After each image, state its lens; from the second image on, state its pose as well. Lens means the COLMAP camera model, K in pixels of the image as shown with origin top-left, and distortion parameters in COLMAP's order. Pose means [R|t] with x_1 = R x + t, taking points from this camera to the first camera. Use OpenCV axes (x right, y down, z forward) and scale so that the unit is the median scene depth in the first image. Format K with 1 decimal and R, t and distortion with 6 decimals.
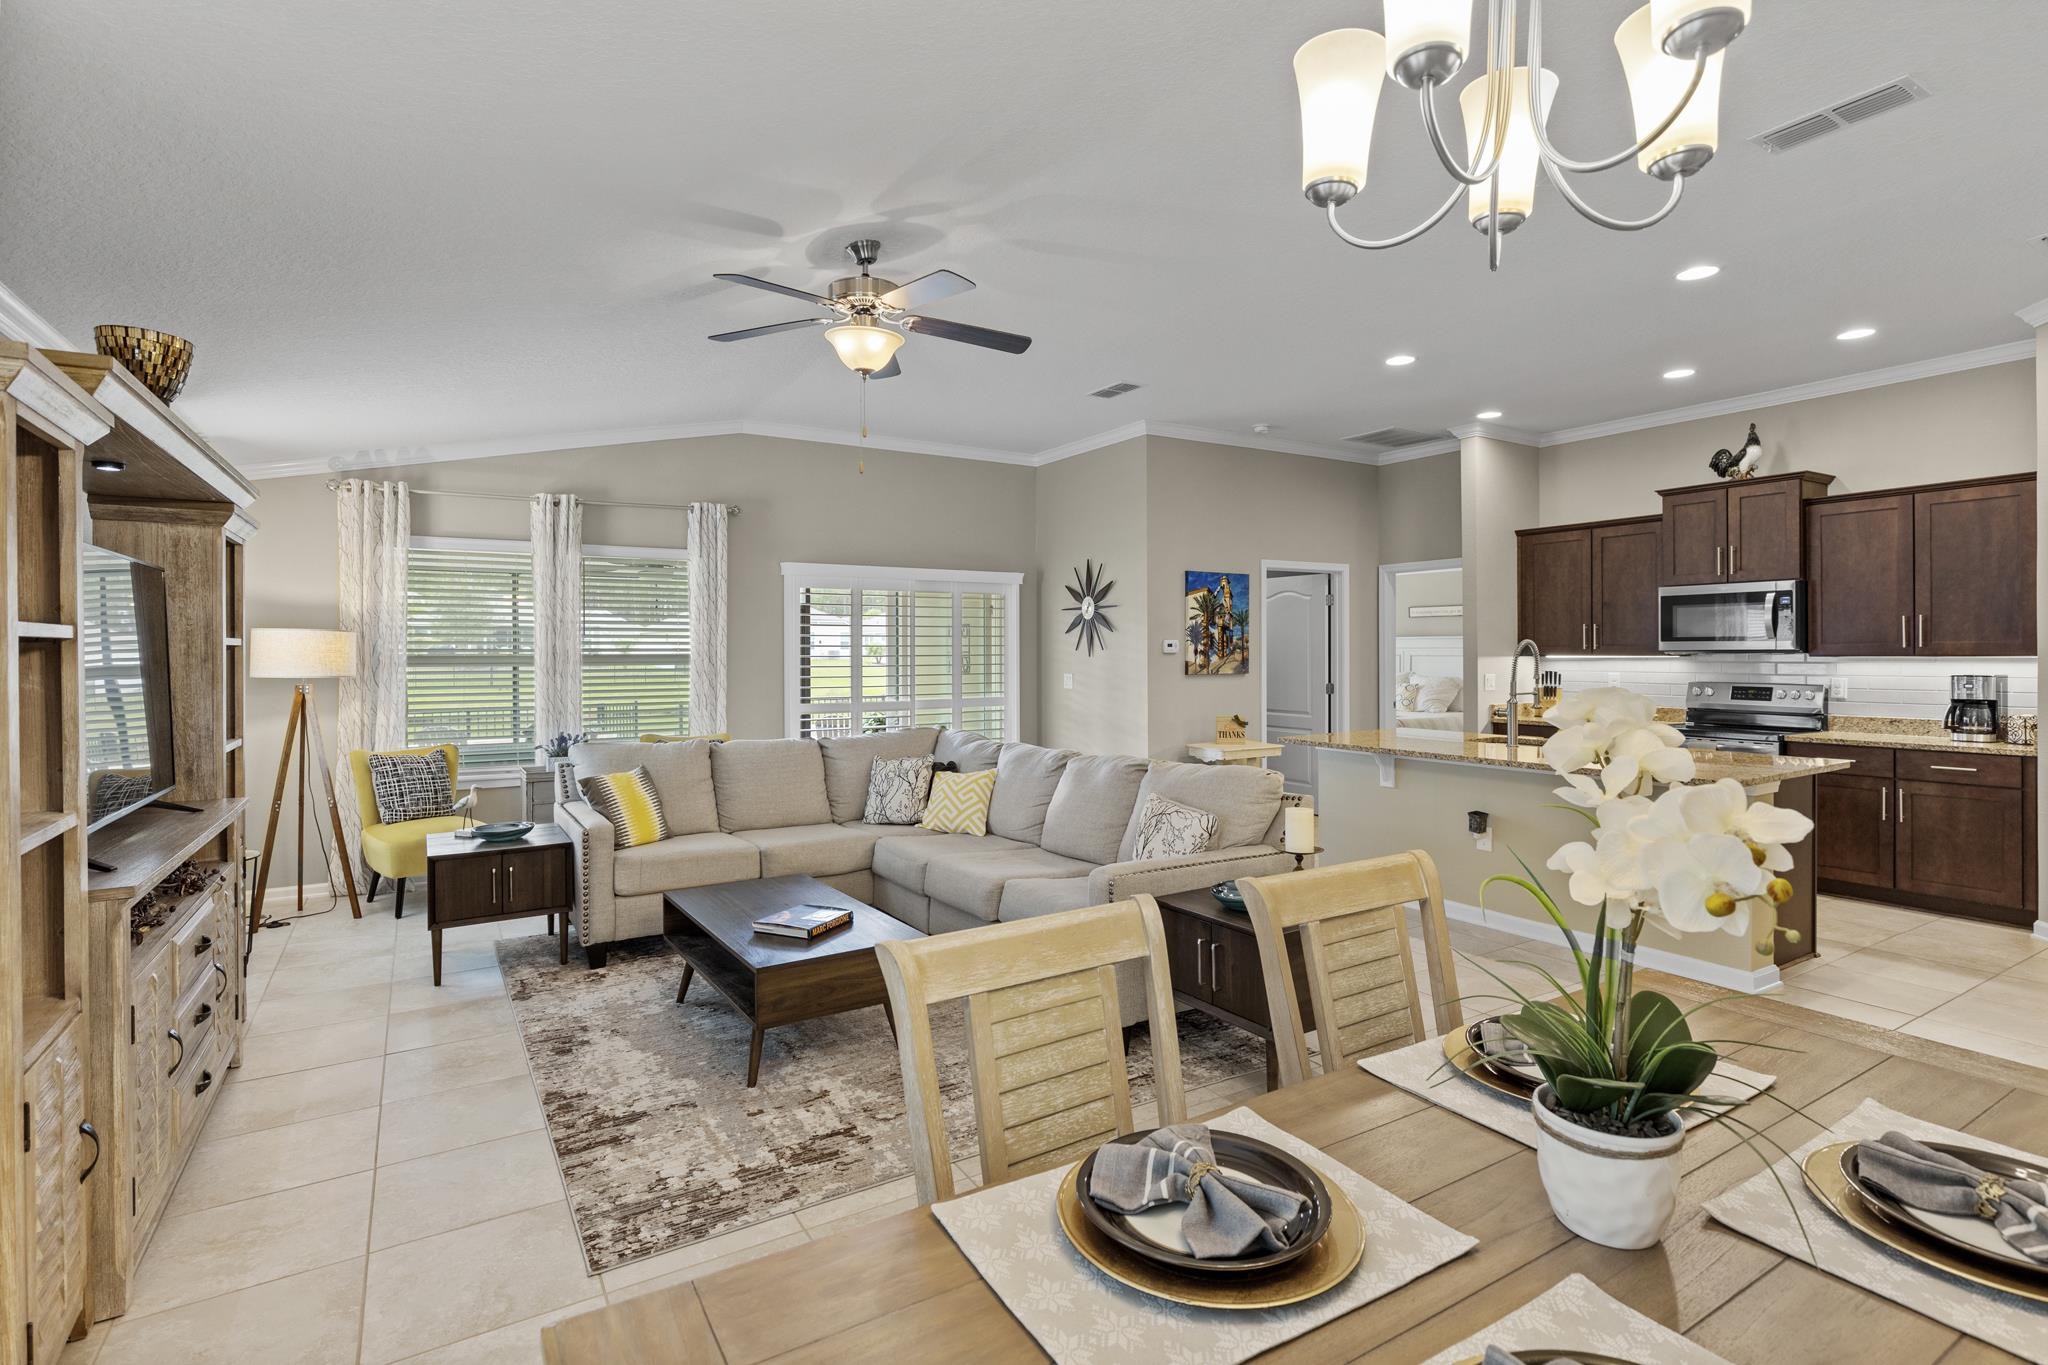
lens RADIAL K [[982.3, 0, 1028.1], [0, 982.3, 653.2], [0, 0, 1]] dist [0.002294, 0.000865]
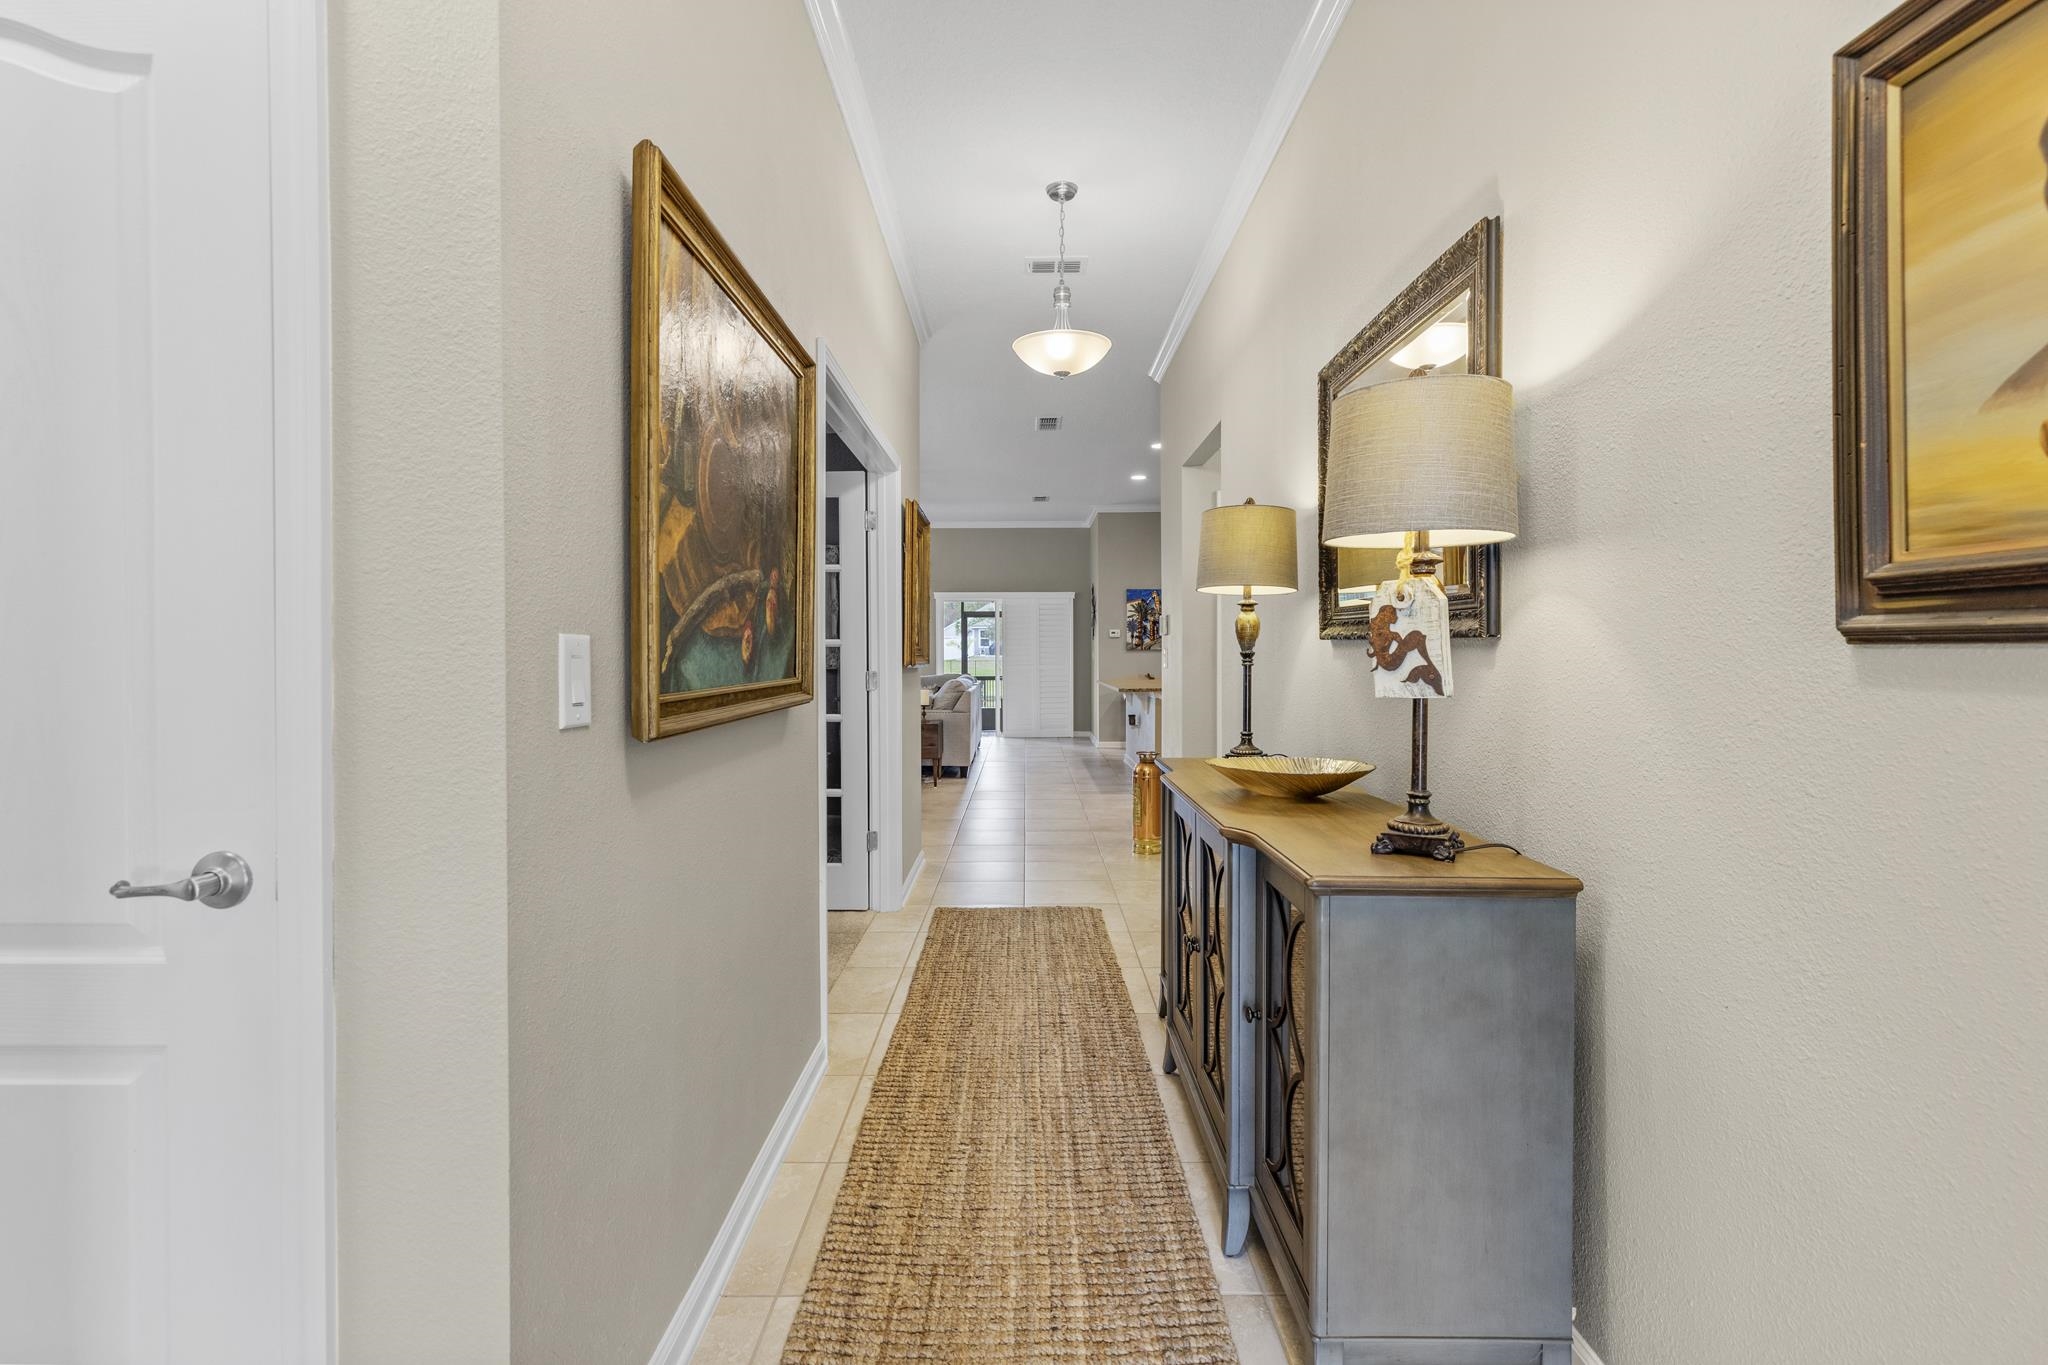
lens RADIAL K [[930.1, 0, 1017.8], [0, 930.1, 648.4], [0, 0, 1]] dist [0.002909, -0.001465]
pose [[0.845629, 0.000237, -0.533771, 0.971297], [-0.002251, 0.999993, -0.003123, 0.027838], [0.533766, 0.003842, 0.845623, -0.527426]]
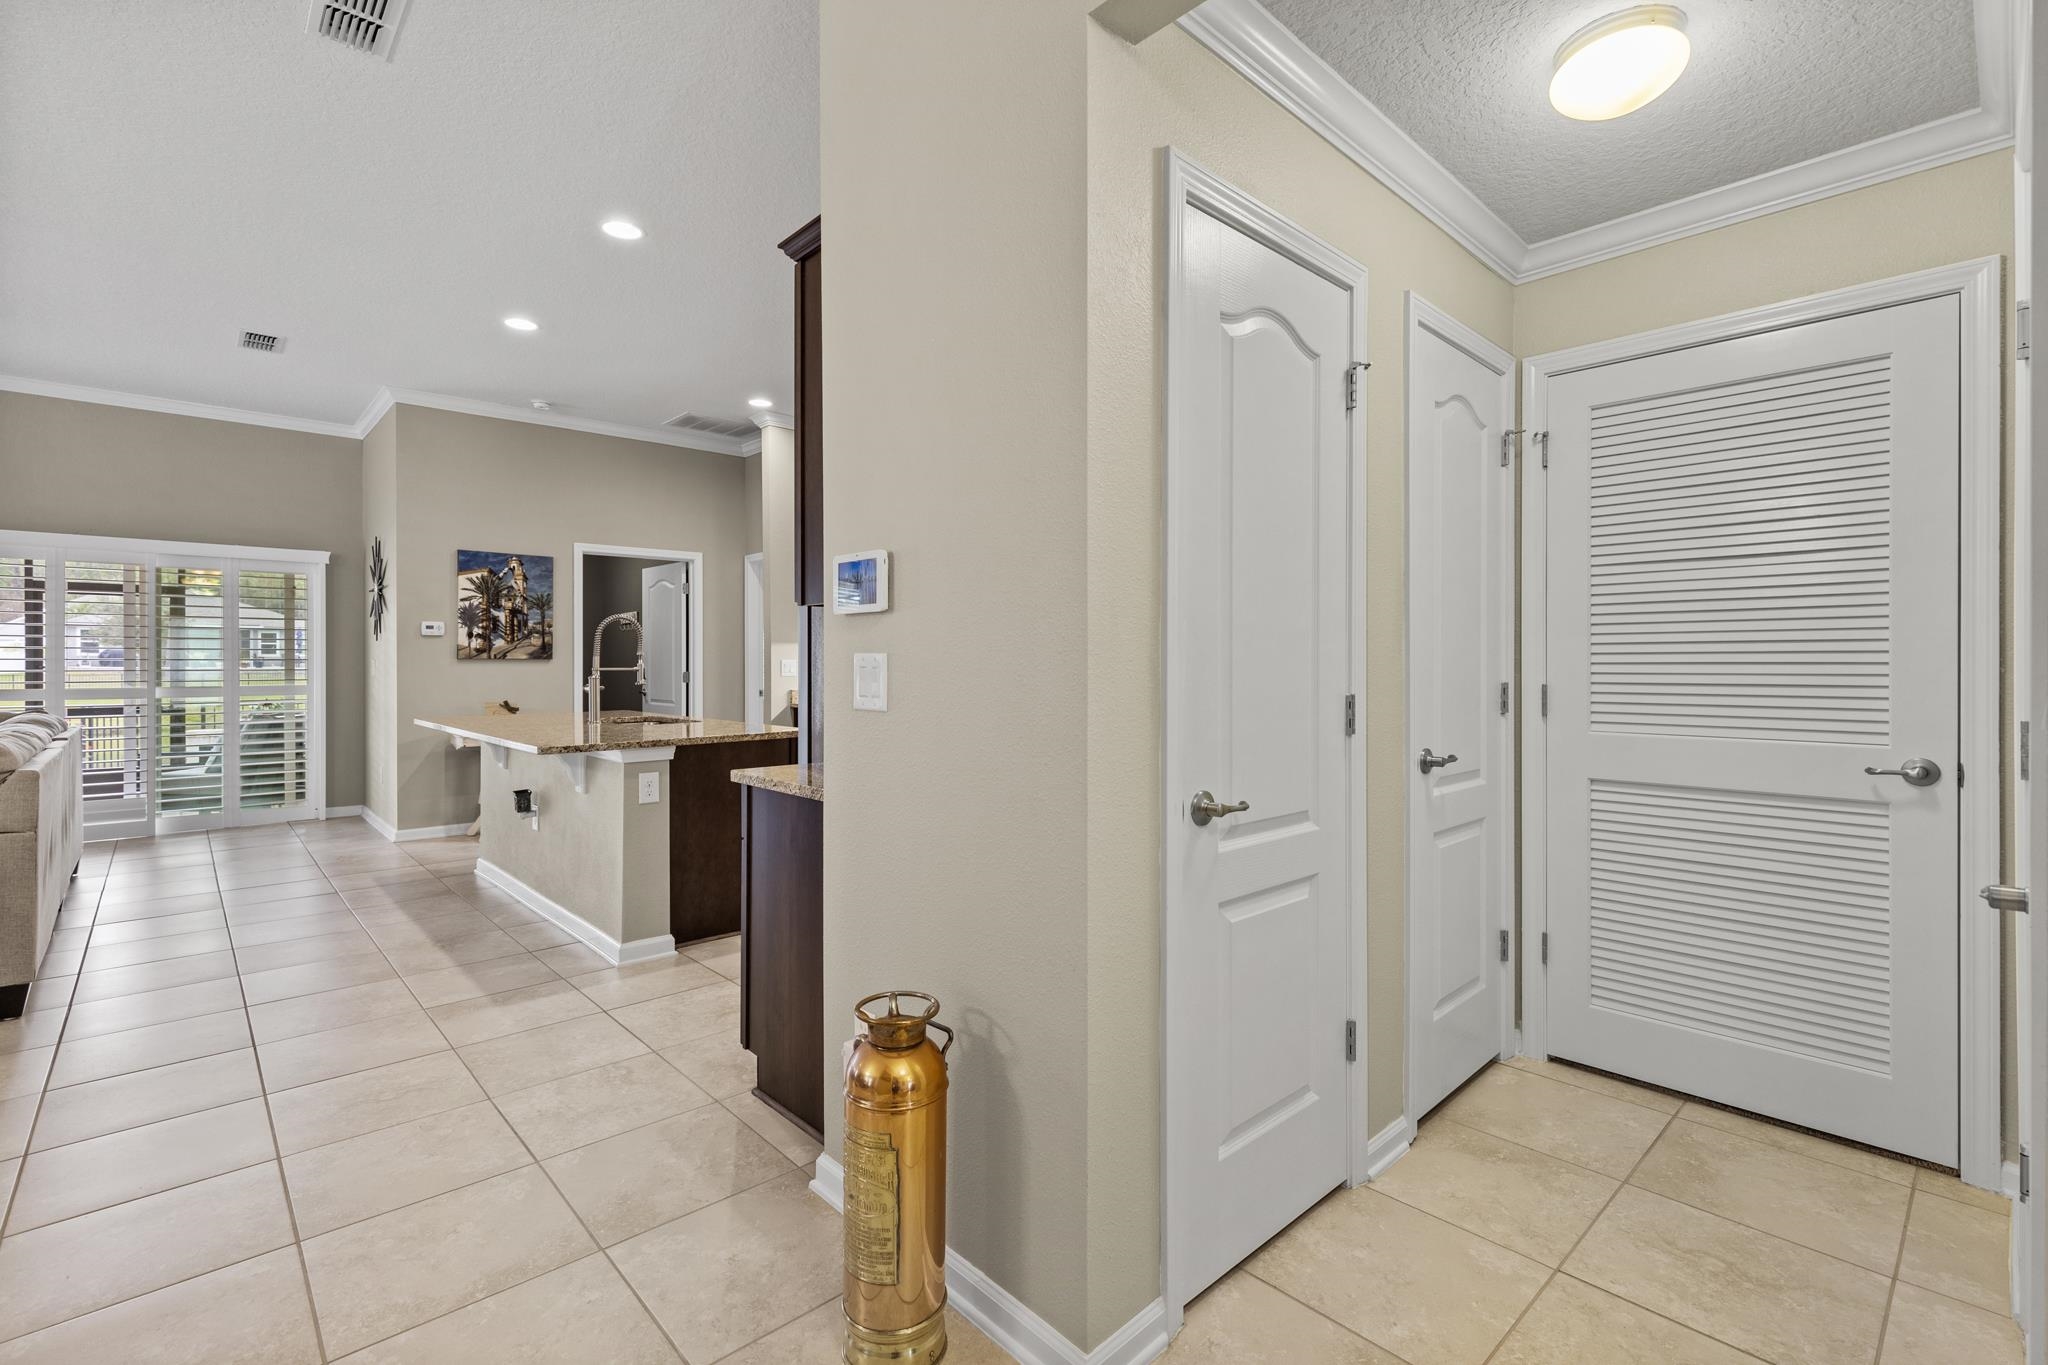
lens RADIAL K [[923.4, 0, 1033.8], [0, 923.4, 665.1], [0, 0, 1]] dist [0.002999, 0.000219]
pose [[0.980777, 0.006314, 0.195032, 0.600105], [-0.006153, 0.999980, -0.001432, 0.029002], [-0.195037, 0.000204, 0.980796, 0.013485]]
